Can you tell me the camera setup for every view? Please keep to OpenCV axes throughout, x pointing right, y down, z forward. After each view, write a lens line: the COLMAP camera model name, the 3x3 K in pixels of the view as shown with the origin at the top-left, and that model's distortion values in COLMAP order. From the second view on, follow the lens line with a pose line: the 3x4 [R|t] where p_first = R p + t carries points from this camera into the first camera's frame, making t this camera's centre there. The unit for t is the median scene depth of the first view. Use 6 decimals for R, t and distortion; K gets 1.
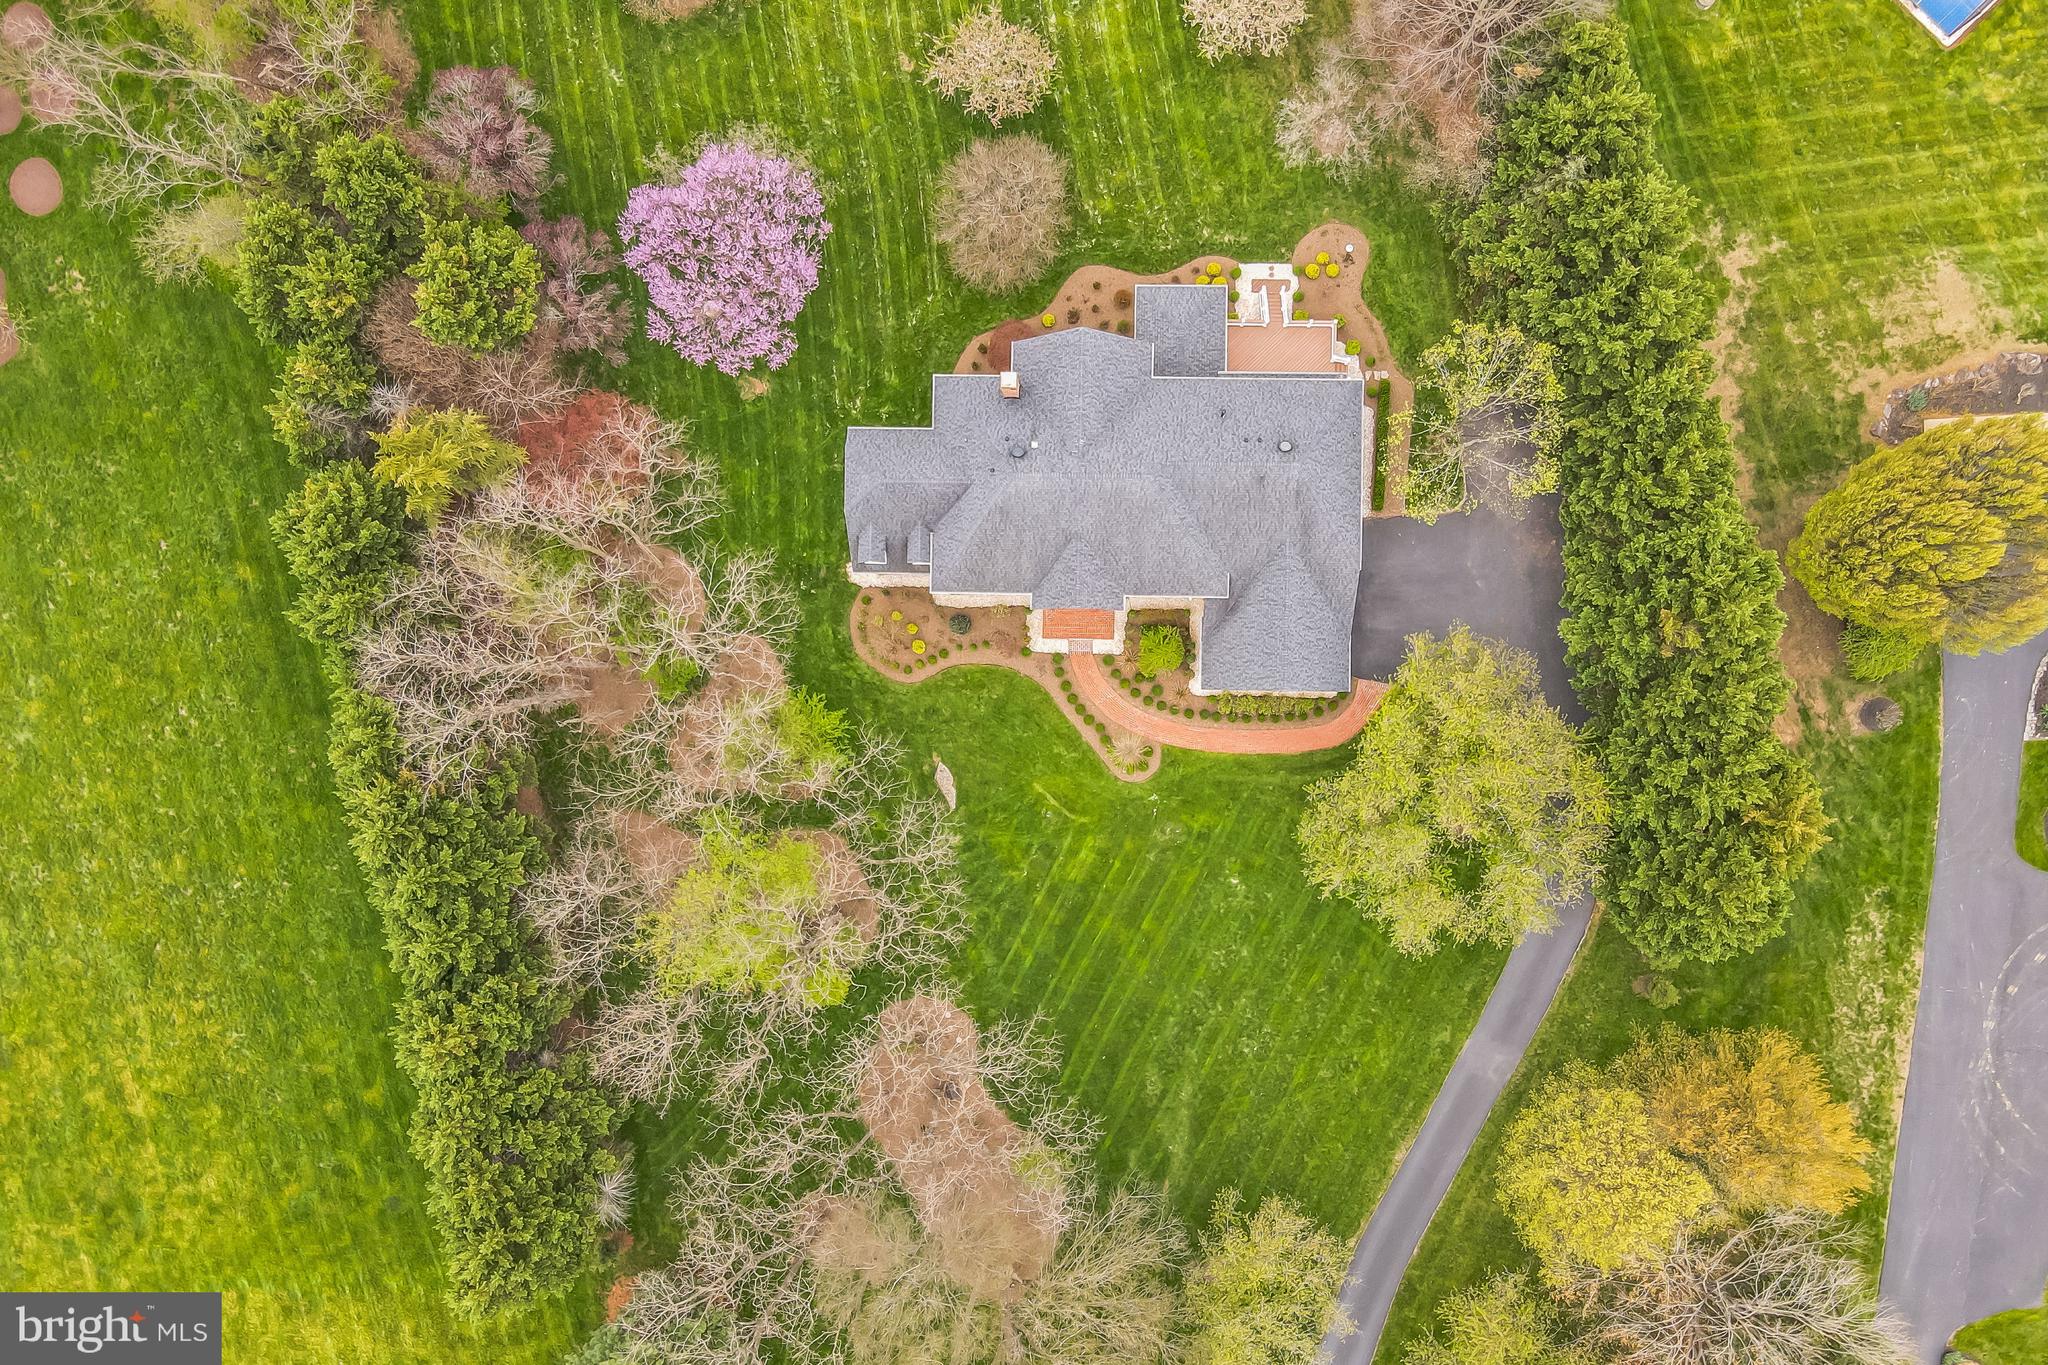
lens RADIAL K [[1497.1, 0, 1024.0], [0, 1497.1, 682.5], [0, 0, 1]] dist [0.009175, 0.011944]
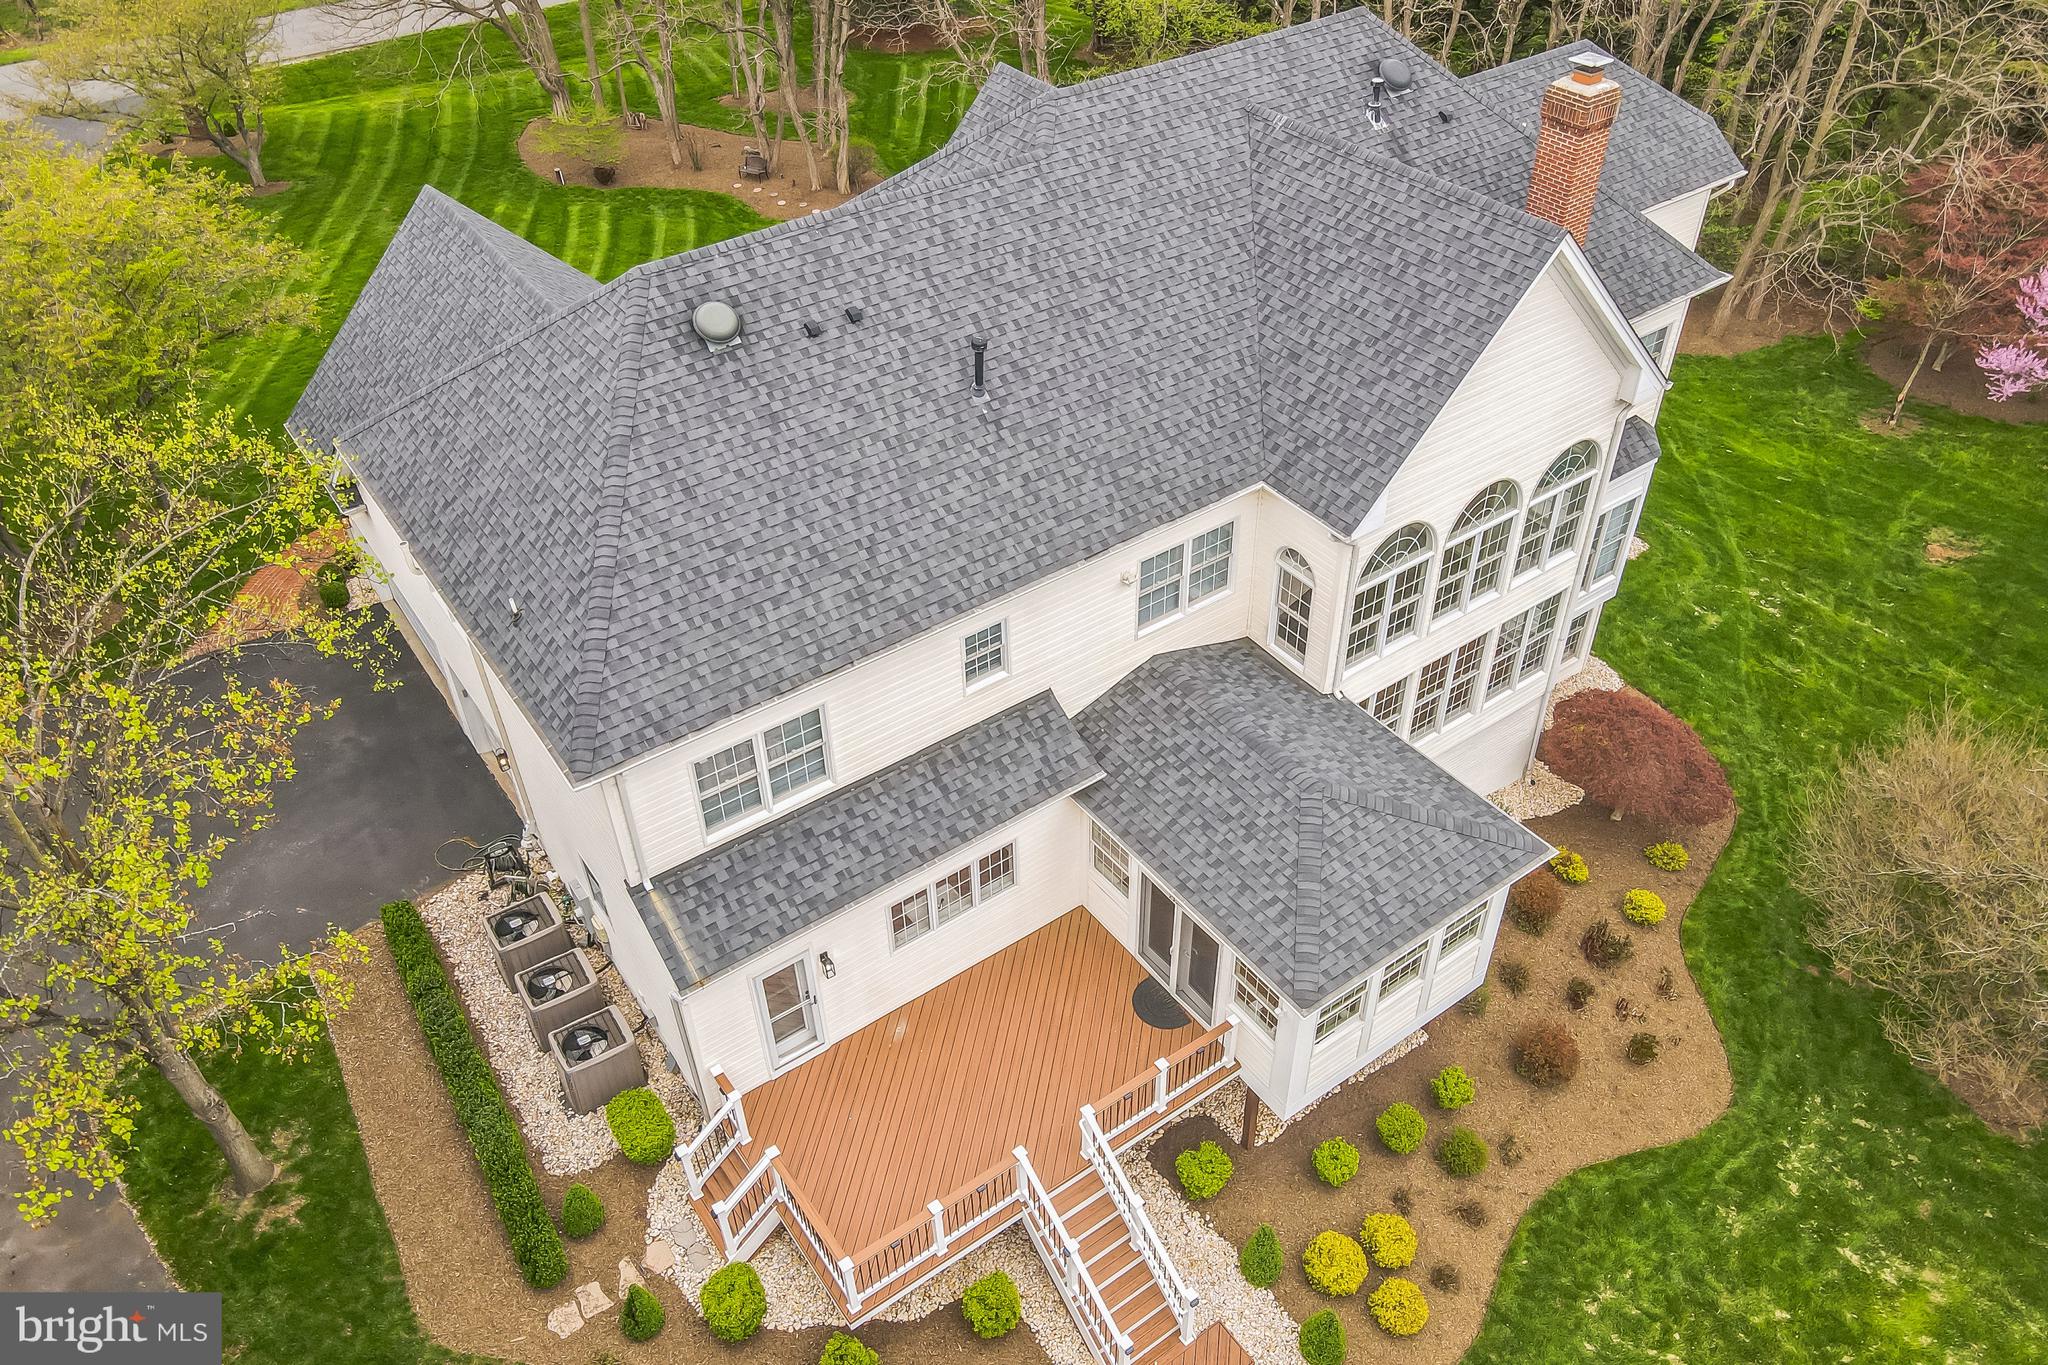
lens RADIAL K [[1497.1, 0, 1024.0], [0, 1497.1, 682.5], [0, 0, 1]] dist [0.009175, 0.011944]
pose [[-0.805474, 0.423843, -0.414209, 0.239211], [-0.589883, -0.506167, 0.629152, -0.348581], [0.057003, 0.751101, 0.657722, 0.772477]]
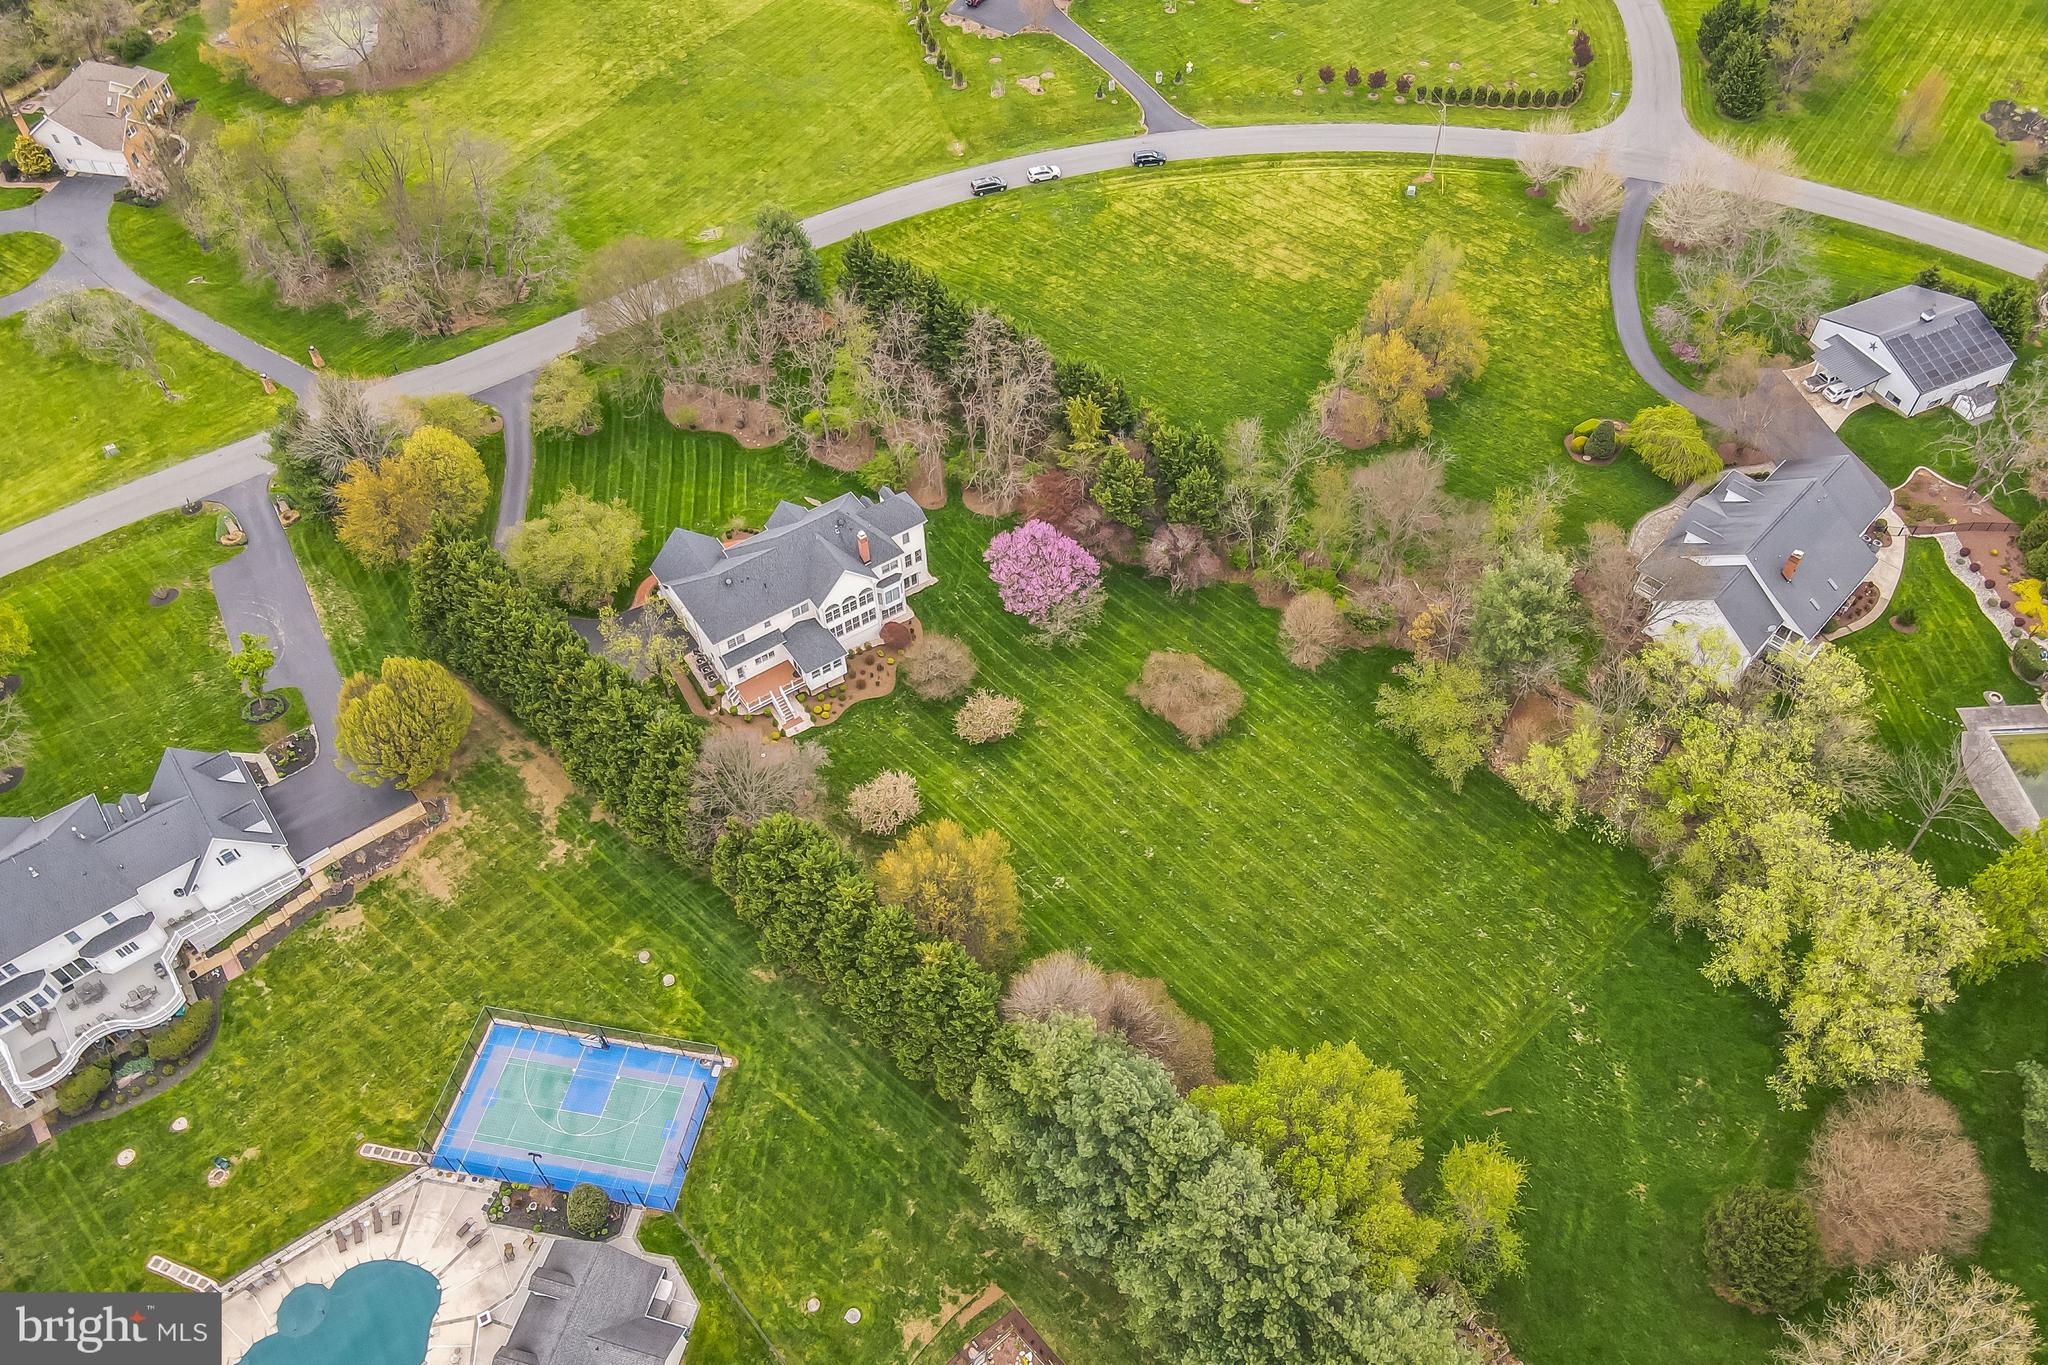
lens RADIAL K [[1497.1, 0, 1024.0], [0, 1497.1, 682.5], [0, 0, 1]] dist [0.009175, 0.011944]
pose [[-0.817895, 0.476666, -0.322238, 0.499309], [-0.572709, -0.620686, 0.535493, -1.370254], [0.055243, 0.622526, 0.780647, -0.414271]]
